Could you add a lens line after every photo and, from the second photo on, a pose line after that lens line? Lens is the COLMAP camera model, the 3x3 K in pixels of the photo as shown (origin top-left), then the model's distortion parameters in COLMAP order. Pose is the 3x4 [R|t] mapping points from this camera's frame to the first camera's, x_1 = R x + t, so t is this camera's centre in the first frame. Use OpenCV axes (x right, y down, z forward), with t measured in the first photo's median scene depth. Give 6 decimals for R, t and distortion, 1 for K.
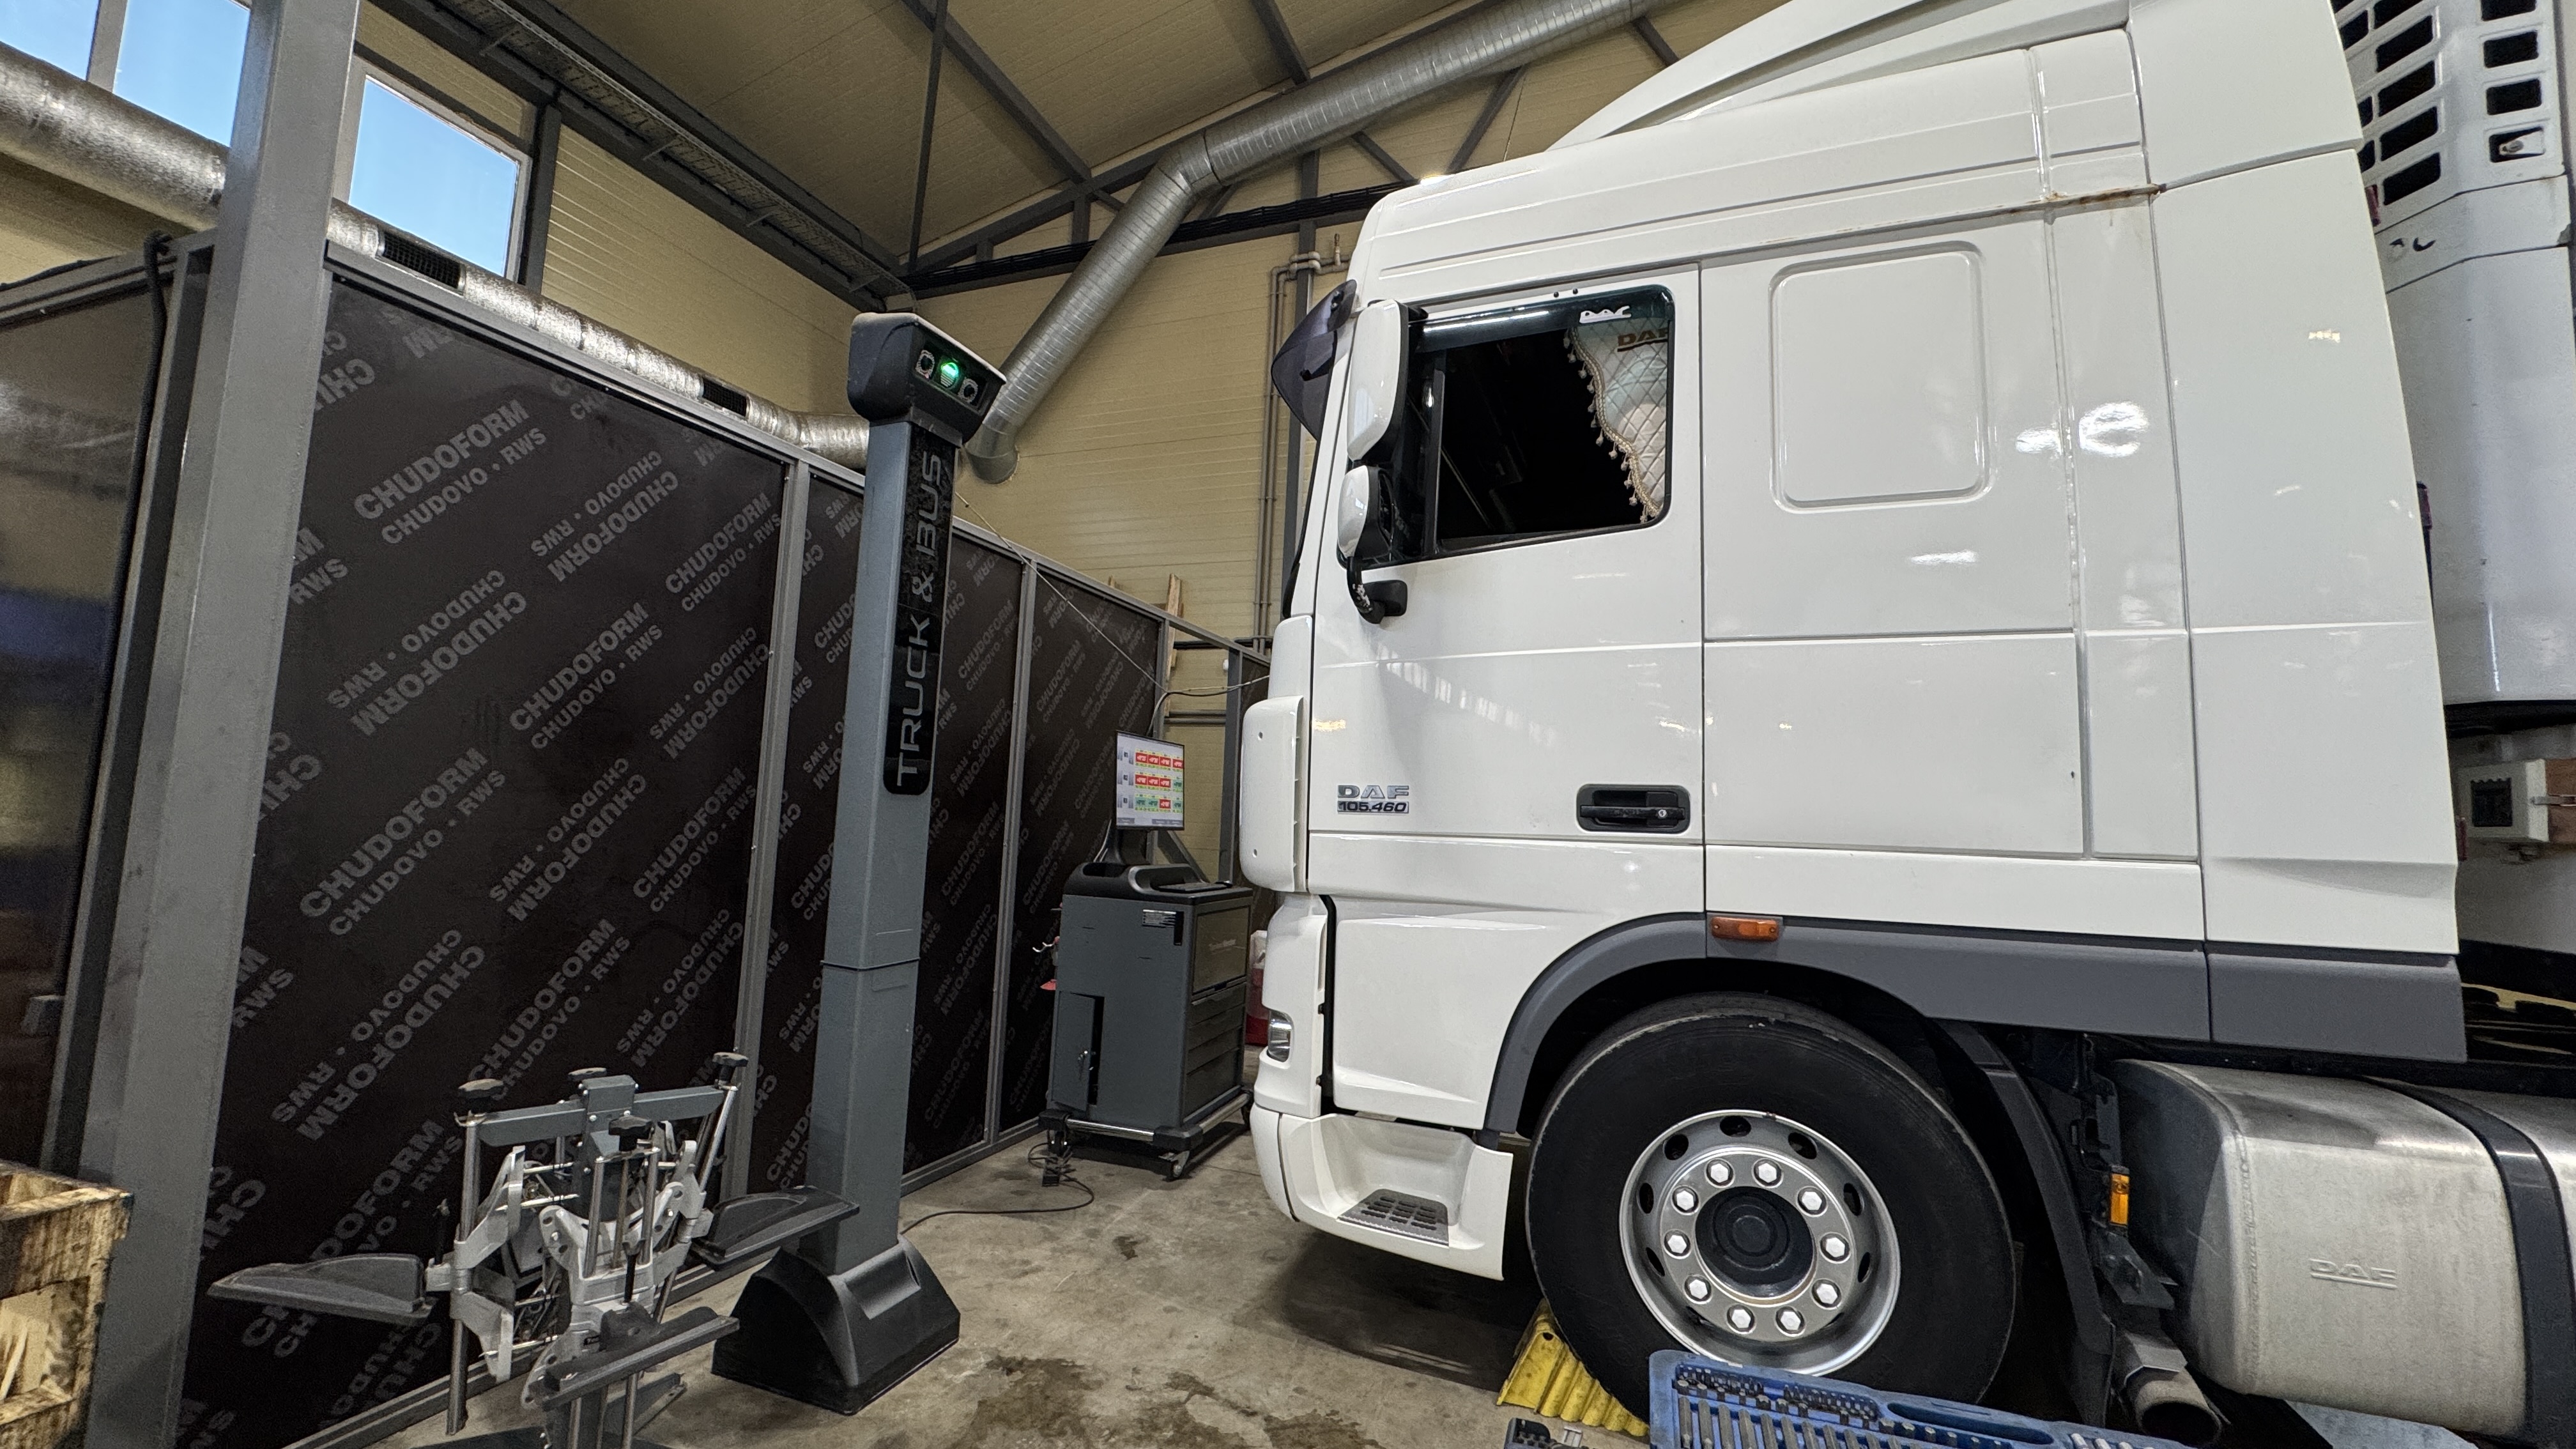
lens RADIAL K [[1026.0, 0, 1288.0], [0, 1026.0, 724.5], [0, 0, 1]] dist [-0.000052, -0.000050]
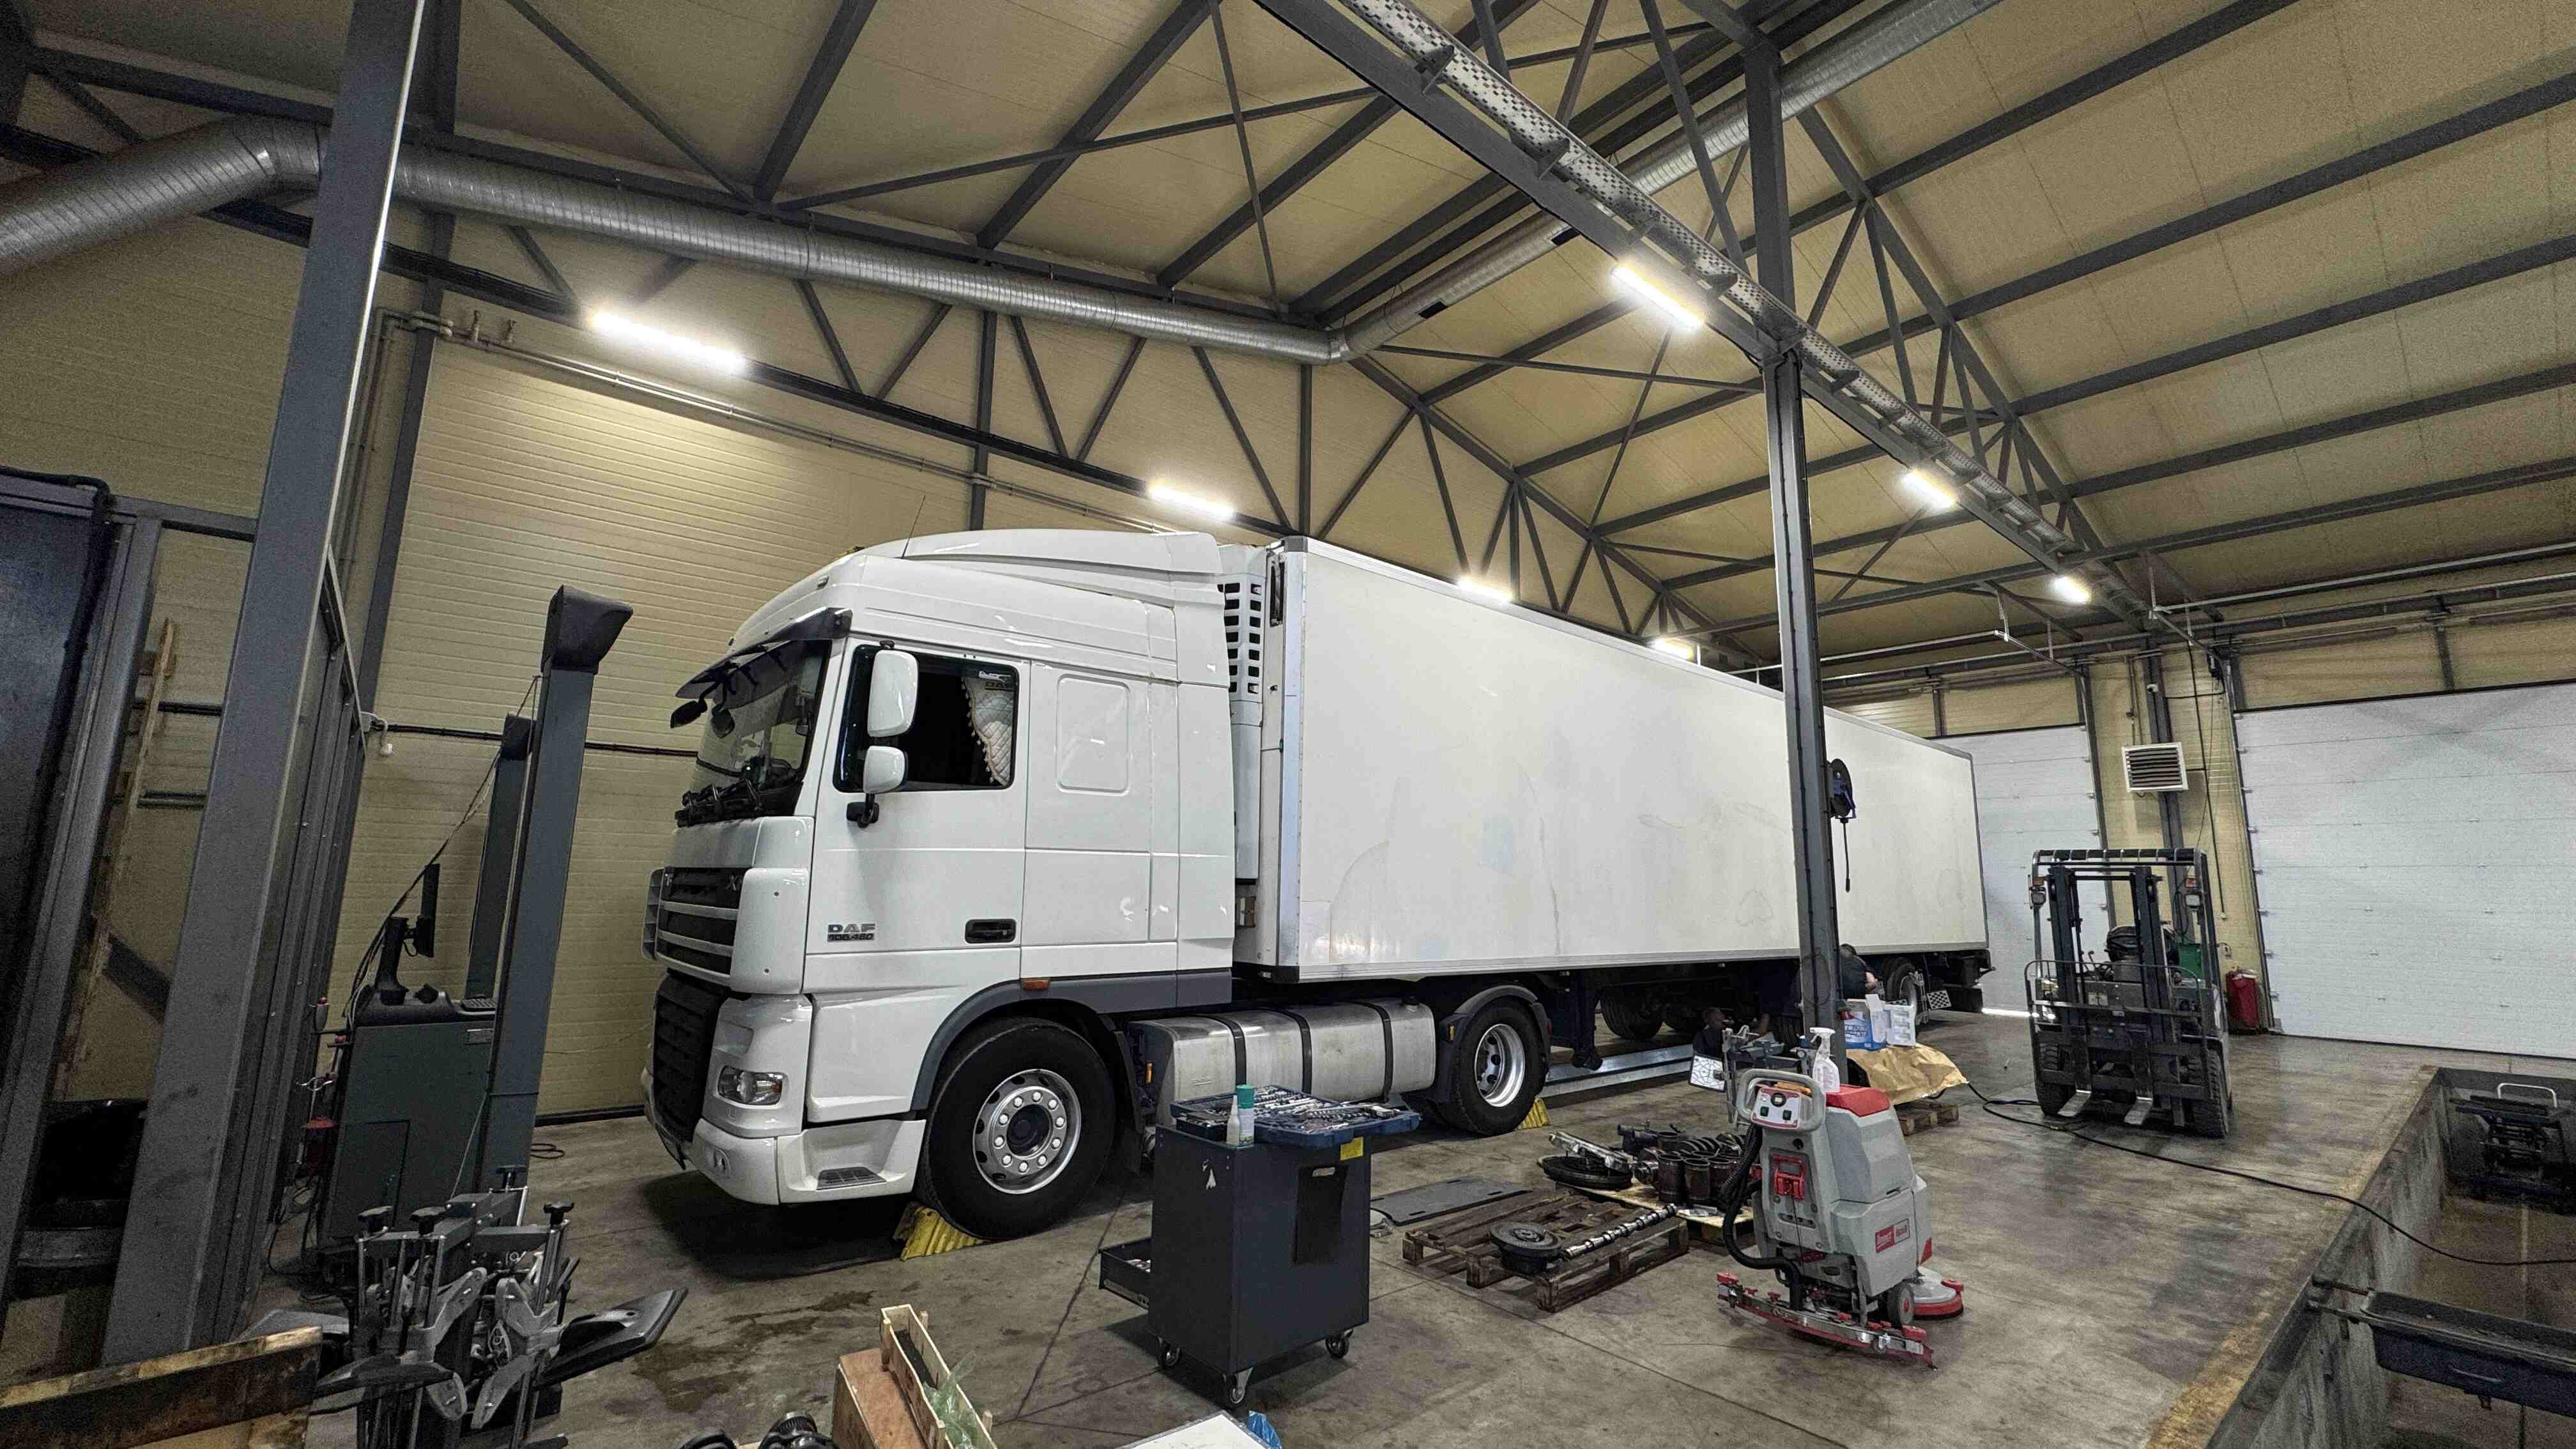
lens RADIAL K [[1026.0, 0, 1288.0], [0, 1026.0, 724.5], [0, 0, 1]] dist [-0.000052, -0.000050]
pose [[0.487732, 0.106307, 0.866497, -1.191755], [-0.074163, 0.994015, -0.080207, -0.206907], [-0.869838, -0.025142, 0.492697, -0.502379]]
